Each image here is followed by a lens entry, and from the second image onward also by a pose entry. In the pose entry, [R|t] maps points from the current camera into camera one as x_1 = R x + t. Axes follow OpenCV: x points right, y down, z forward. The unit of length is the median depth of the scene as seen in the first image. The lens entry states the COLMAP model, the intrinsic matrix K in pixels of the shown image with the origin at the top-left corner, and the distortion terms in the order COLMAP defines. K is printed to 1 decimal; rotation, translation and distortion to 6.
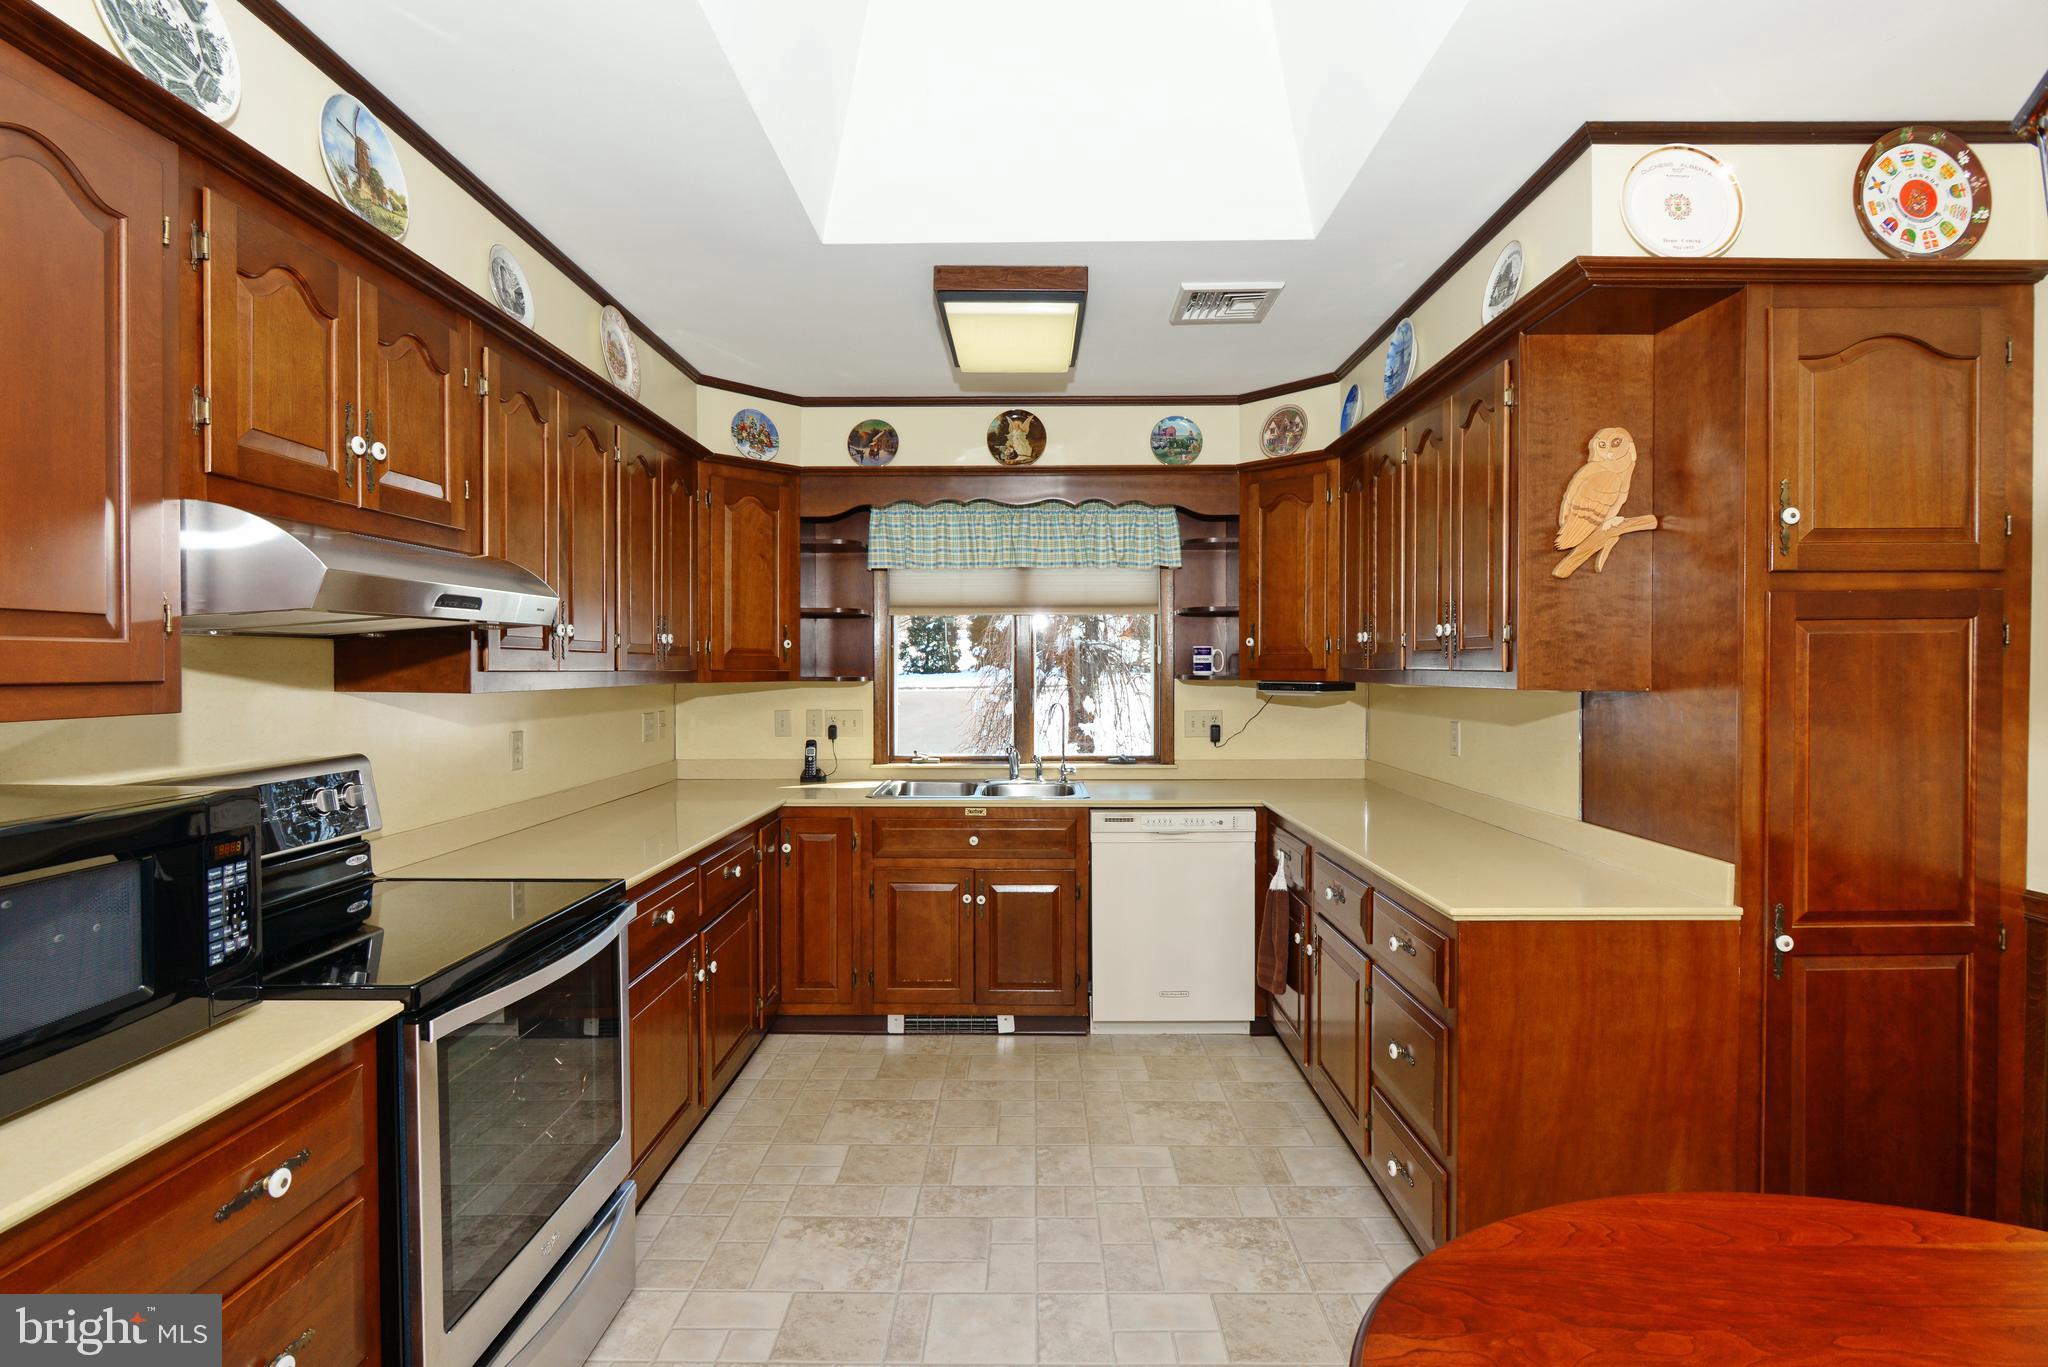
lens RADIAL K [[958.6, 0, 1016.1], [0, 958.6, 687.3], [0, 0, 1]] dist [-0.008527, -0.000846]
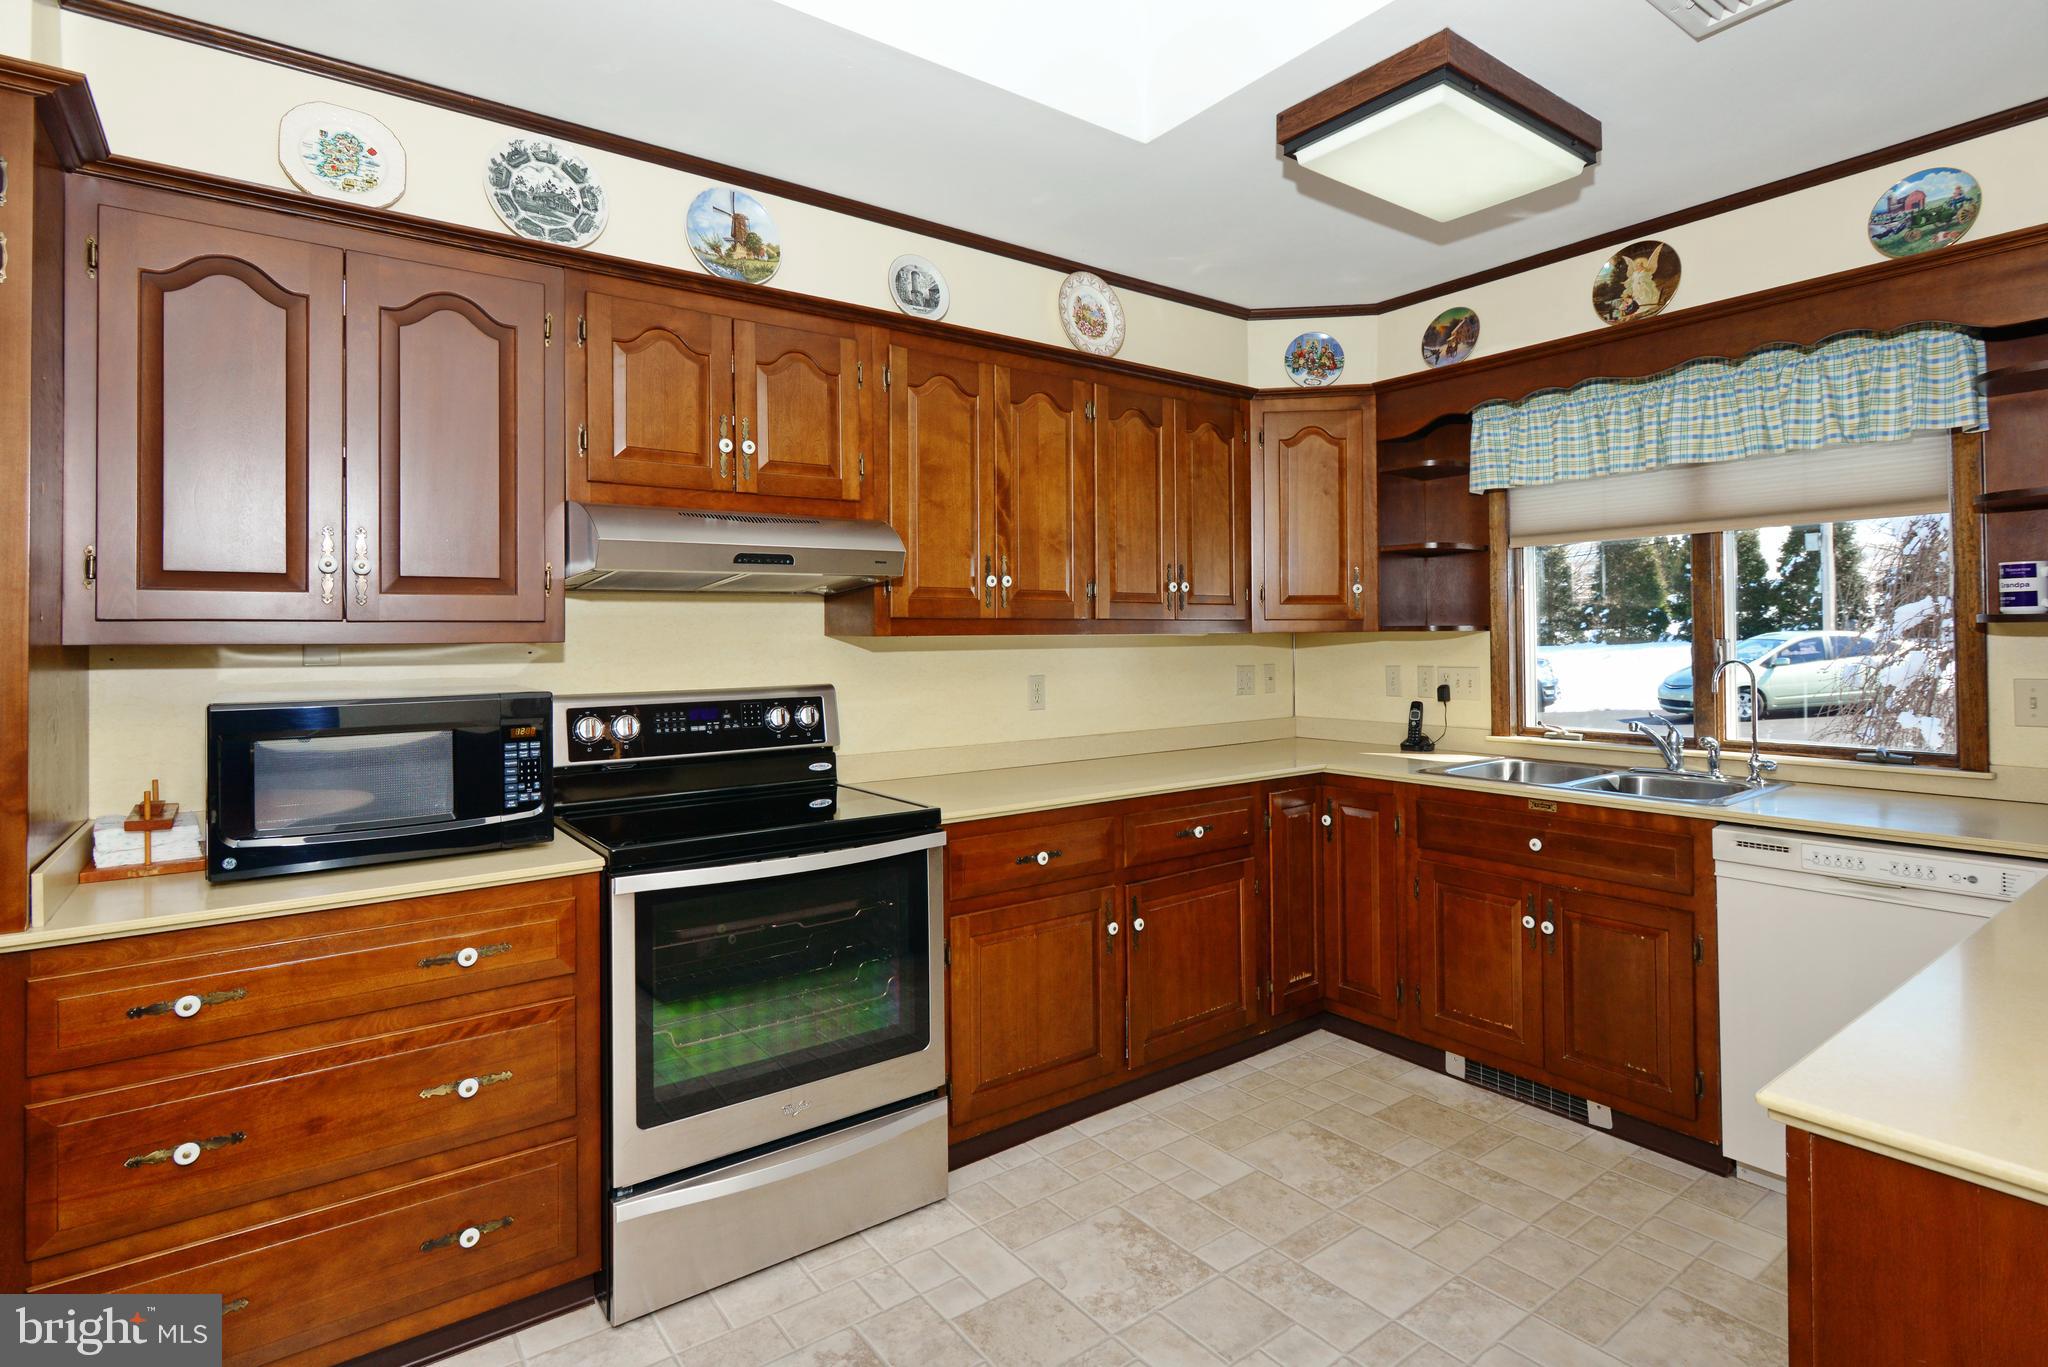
lens RADIAL K [[1013.3, 0, 1087.6], [0, 1013.3, 629.4], [0, 0, 1]] dist [-0.003127, -0.002925]
pose [[0.634673, -0.011058, -0.772702, 0.395396], [-0.006435, 0.999787, -0.019593, 0.014367], [0.772754, 0.017407, 0.634467, 0.277386]]
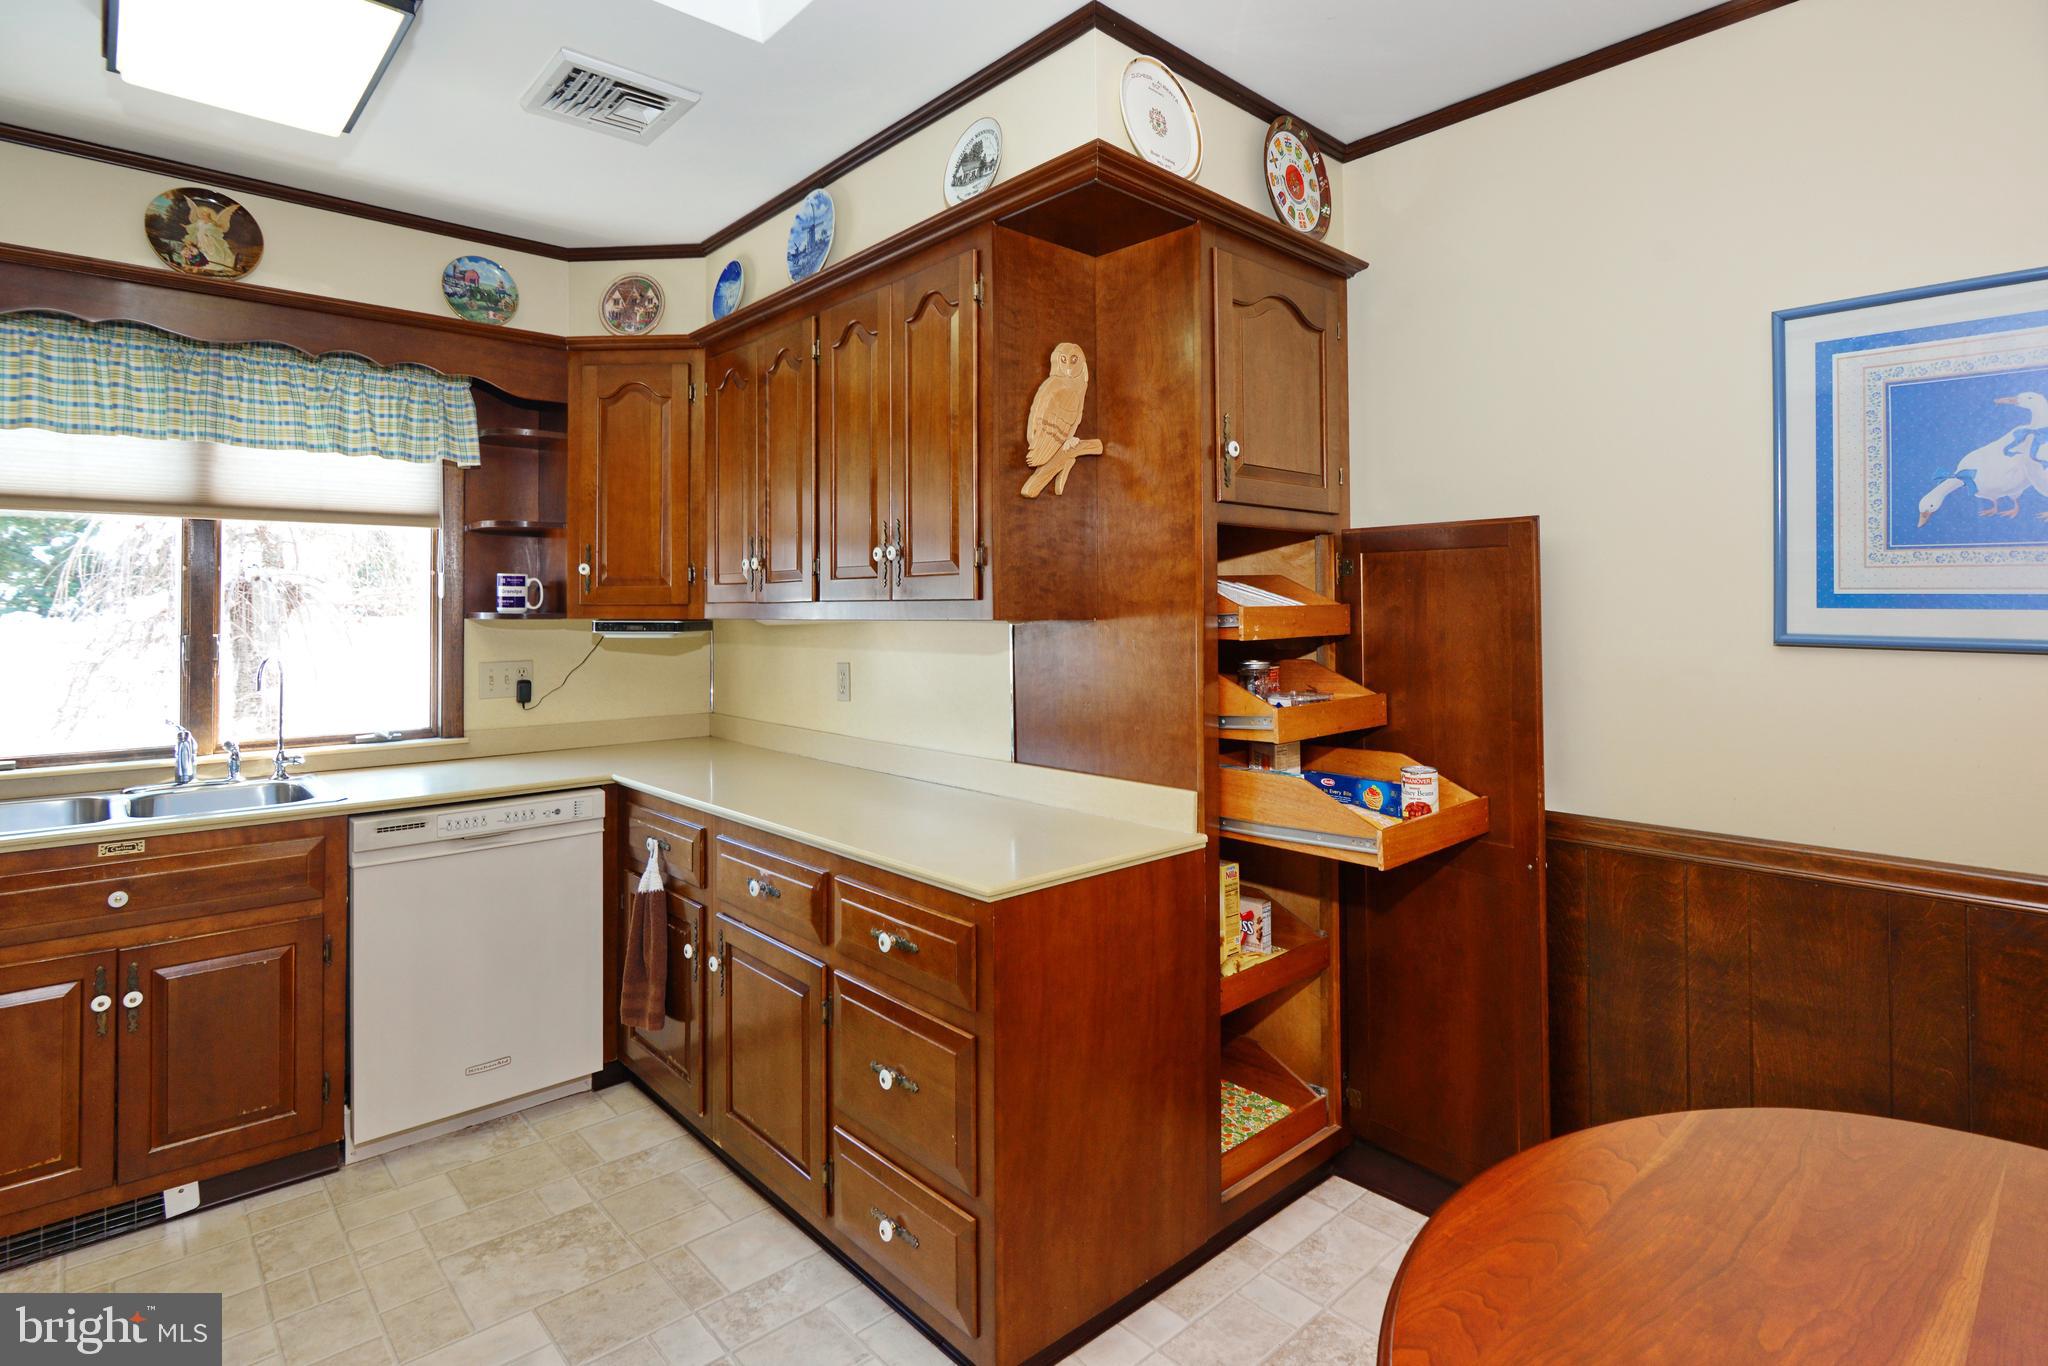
lens RADIAL K [[1013.3, 0, 993.2], [0, 1013.3, 595.0], [0, 0, 1]] dist [-0.003127, -0.002925]
pose [[0.738206, 0.009206, 0.674513, -0.077064], [0.017470, 0.999311, -0.032759, 0.006925], [-0.674349, 0.035967, 0.737536, 0.221866]]
